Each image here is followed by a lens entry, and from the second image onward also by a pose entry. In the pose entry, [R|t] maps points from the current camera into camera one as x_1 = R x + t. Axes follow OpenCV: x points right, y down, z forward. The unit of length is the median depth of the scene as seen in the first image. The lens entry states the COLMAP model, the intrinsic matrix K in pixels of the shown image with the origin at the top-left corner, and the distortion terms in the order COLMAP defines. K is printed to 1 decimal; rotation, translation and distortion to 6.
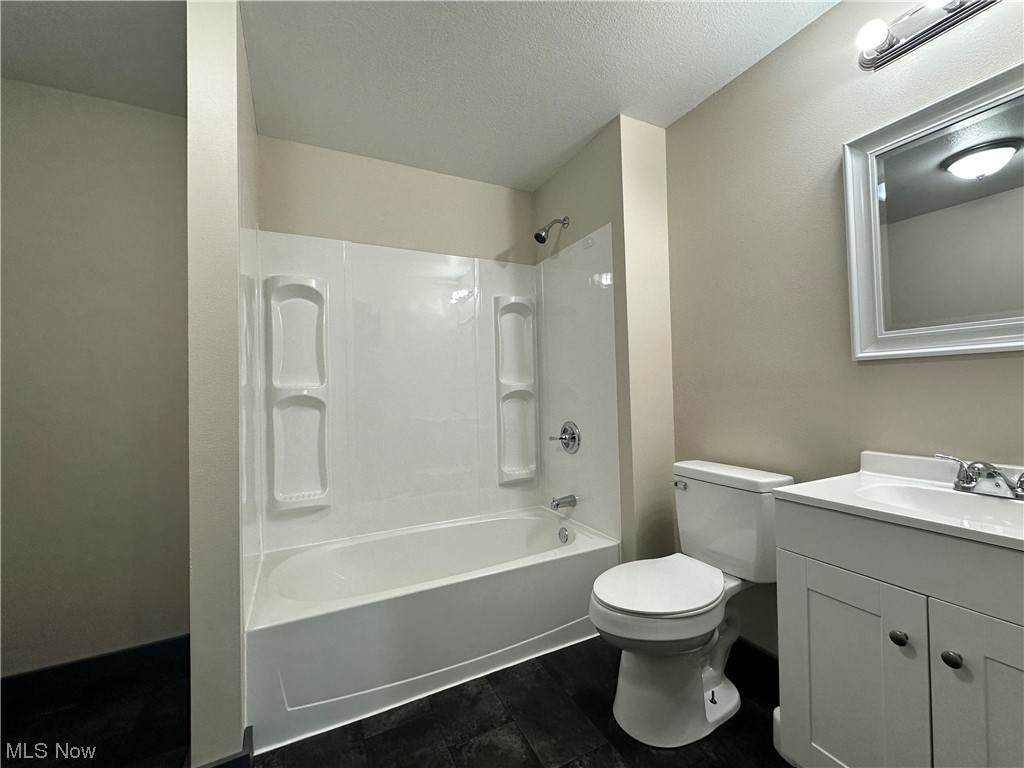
lens RADIAL K [[414.3, 0, 512.0], [0, 414.3, 384.0], [0, 0, 1]] dist [-0.000594, -0.000092]
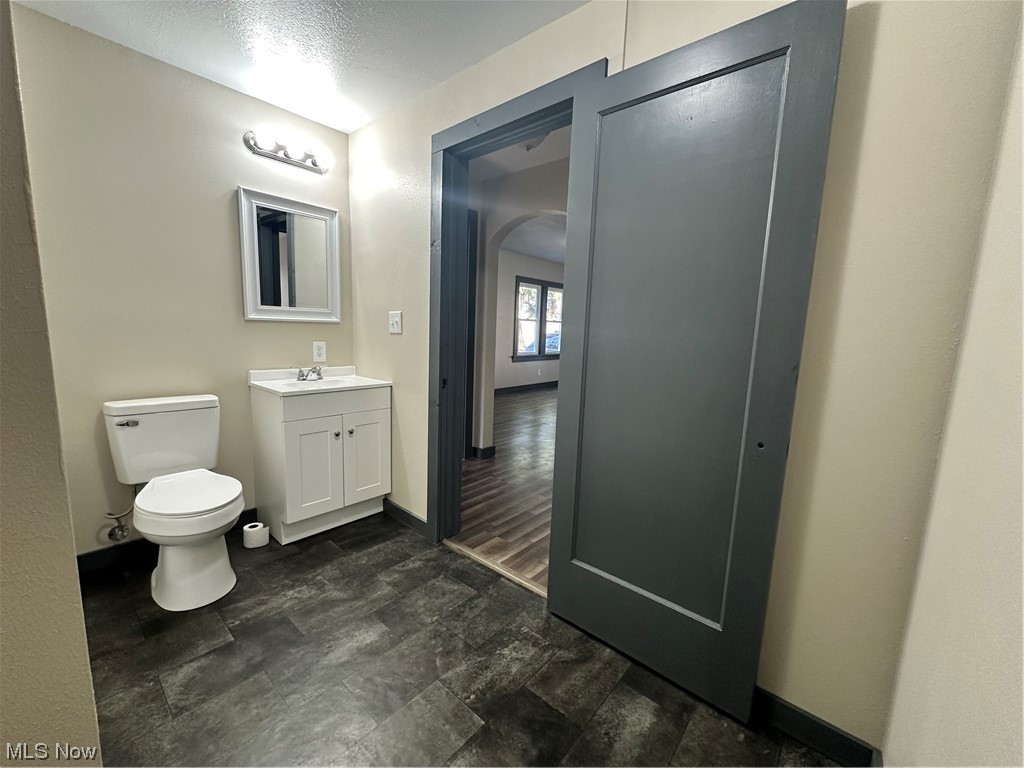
lens RADIAL K [[414.3, 0, 512.0], [0, 414.3, 384.0], [0, 0, 1]] dist [-0.000594, -0.000092]
pose [[-0.385670, -0.122239, 0.914503, -1.250238], [-0.051585, 0.992491, 0.110909, -0.039245], [-0.921193, -0.004401, -0.389080, 0.658697]]
